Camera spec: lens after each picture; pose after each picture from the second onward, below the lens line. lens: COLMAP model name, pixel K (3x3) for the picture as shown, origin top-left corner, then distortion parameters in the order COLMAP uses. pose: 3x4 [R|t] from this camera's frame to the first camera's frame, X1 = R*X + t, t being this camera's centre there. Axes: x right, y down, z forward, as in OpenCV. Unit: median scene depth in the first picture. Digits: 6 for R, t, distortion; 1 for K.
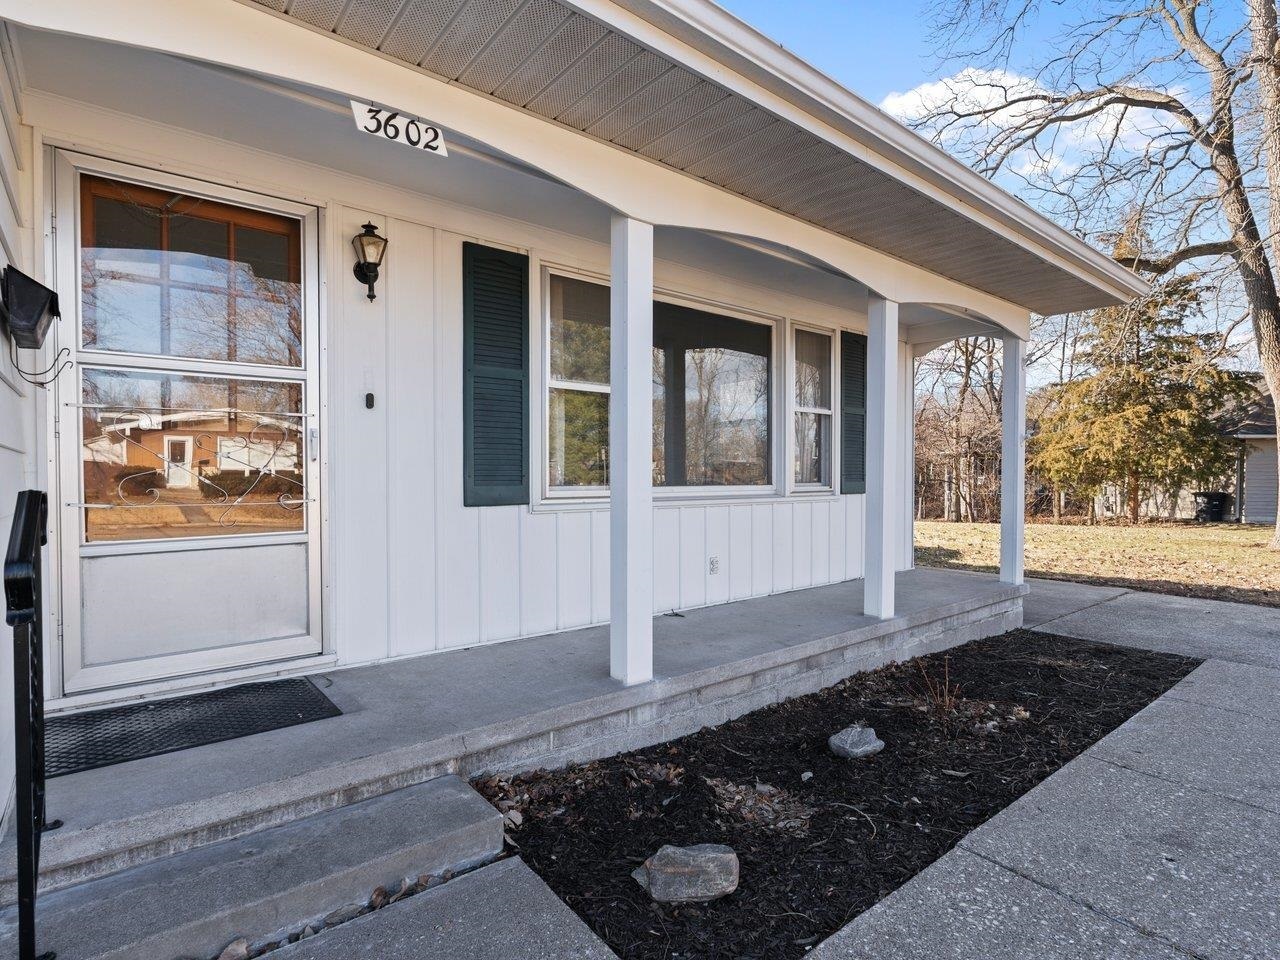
lens RADIAL K [[661.1, 0, 643.3], [0, 661.1, 477.0], [0, 0, 1]] dist [-0.000957, 0.000012]
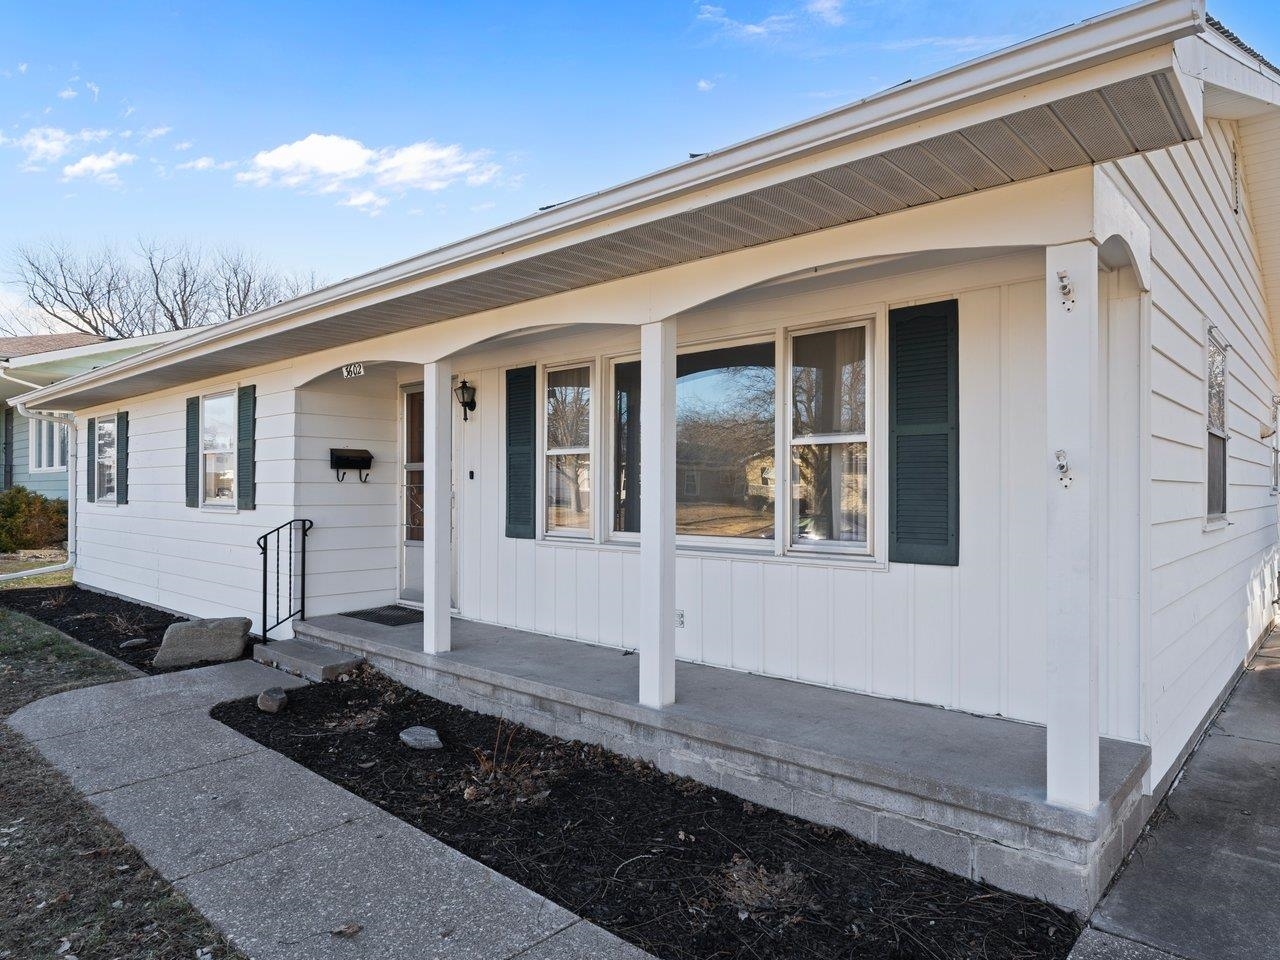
lens RADIAL K [[804.7, 0, 637.0], [0, 804.7, 480.8], [0, 0, 1]] dist [0.007643, -0.005584]
pose [[0.143090, -0.005830, -0.989693, 1.459290], [-0.000096, 0.999983, -0.005904, -0.068315], [0.989710, 0.000940, 0.143087, 0.894232]]
